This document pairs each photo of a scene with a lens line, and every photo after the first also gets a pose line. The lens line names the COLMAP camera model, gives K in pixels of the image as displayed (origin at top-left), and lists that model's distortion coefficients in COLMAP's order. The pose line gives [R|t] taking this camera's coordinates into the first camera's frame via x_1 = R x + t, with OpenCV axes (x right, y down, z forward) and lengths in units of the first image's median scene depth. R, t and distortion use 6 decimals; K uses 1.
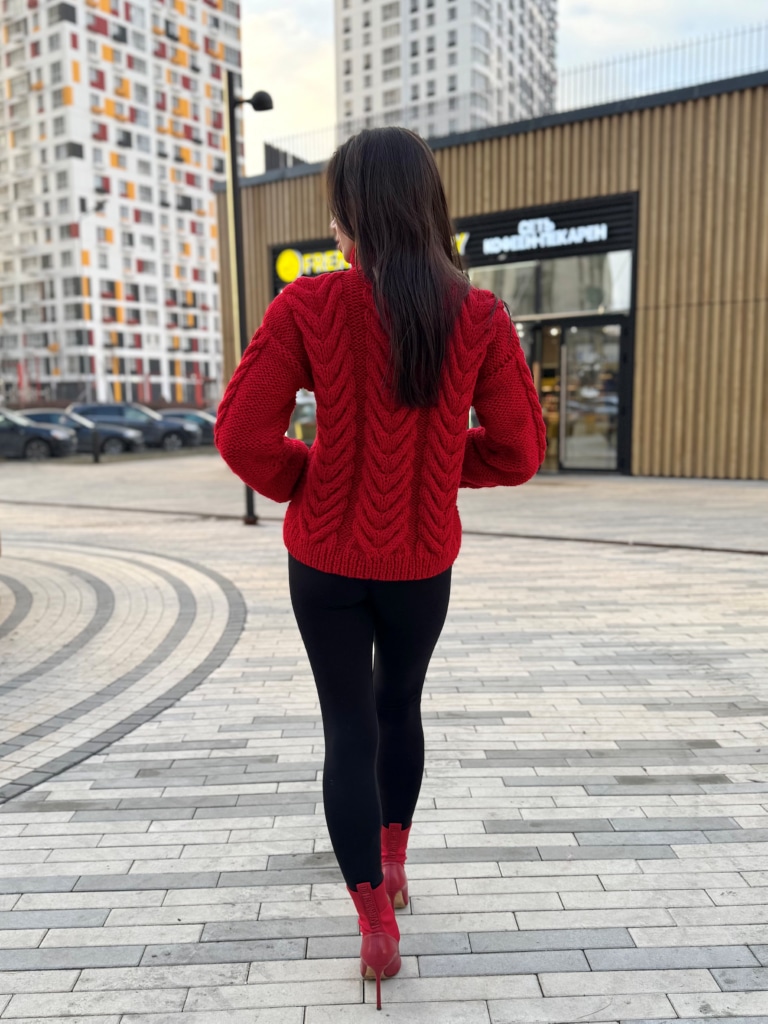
lens RADIAL K [[916.8, 0, 362.8], [0, 916.8, 506.9], [0, 0, 1]] dist [0.106382, -0.194668]
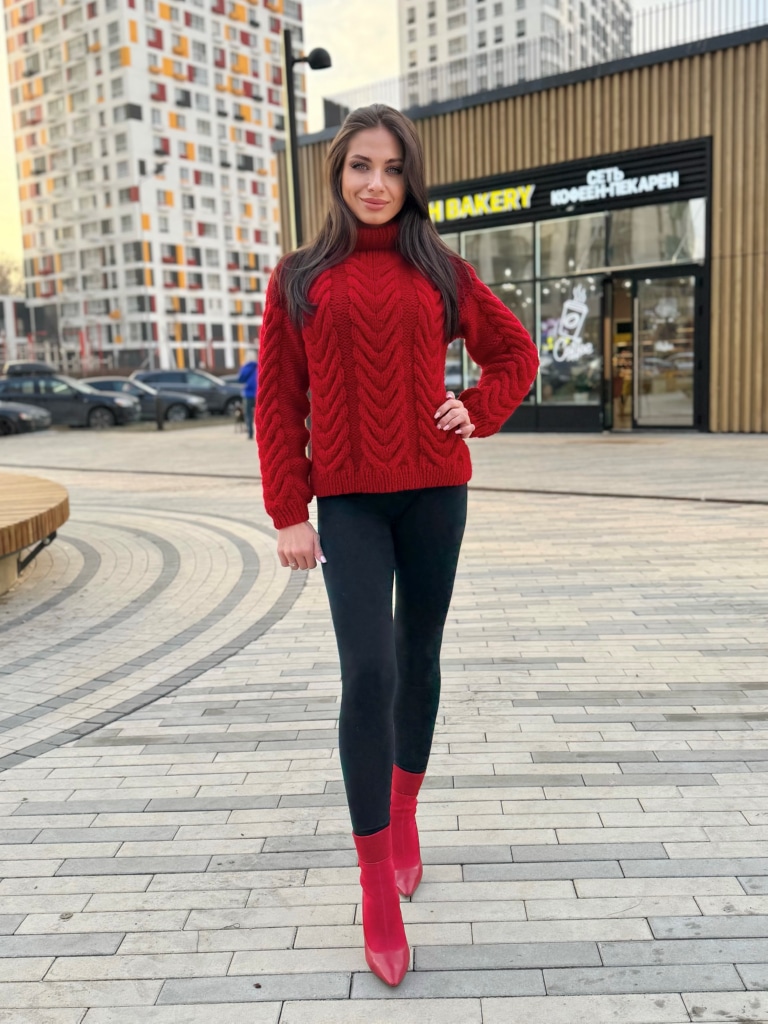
lens RADIAL K [[953.2, 0, 382.4], [0, 953.2, 471.4], [0, 0, 1]] dist [0.161249, -0.334136]
pose [[0.998445, -0.014451, -0.053839, 0.006876], [0.014303, 0.999893, -0.003127, 0.006316], [0.053878, 0.002352, 0.998545, -0.025543]]
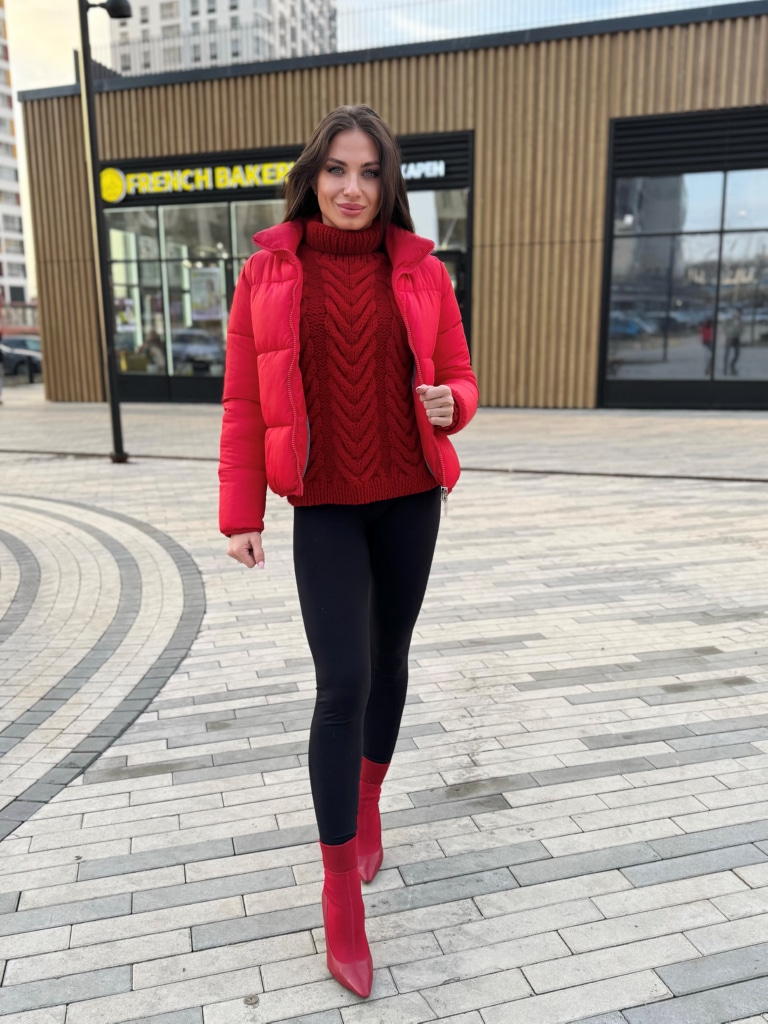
lens RADIAL K [[900.9, 0, 381.1], [0, 900.9, 498.7], [0, 0, 1]] dist [0.105377, -0.177662]
pose [[0.967441, -0.038627, 0.250133, -0.091805], [0.021401, 0.997231, 0.071222, -0.004481], [-0.252192, -0.063550, 0.965588, 0.016573]]
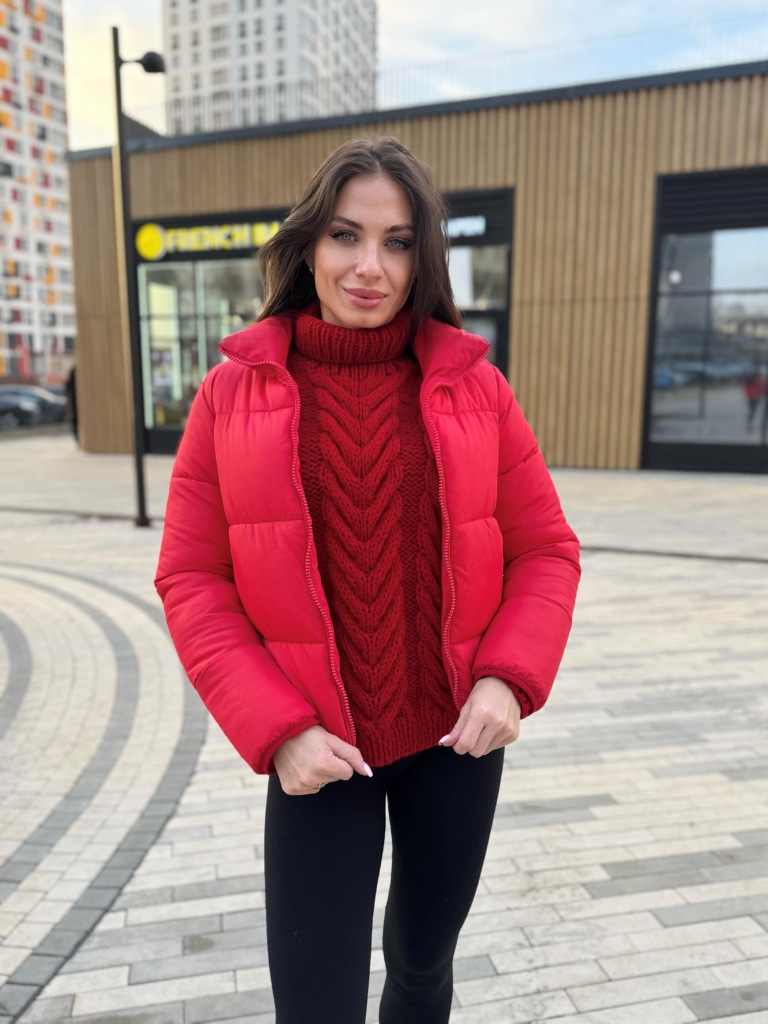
lens RADIAL K [[872.0, 0, 365.3], [0, 872.0, 512.9], [0, 0, 1]] dist [0.075947, -0.152444]
pose [[0.980103, -0.015338, 0.197895, -0.072935], [0.007512, 0.999162, 0.040233, -0.027143], [-0.198346, -0.037946, 0.979397, 0.091247]]
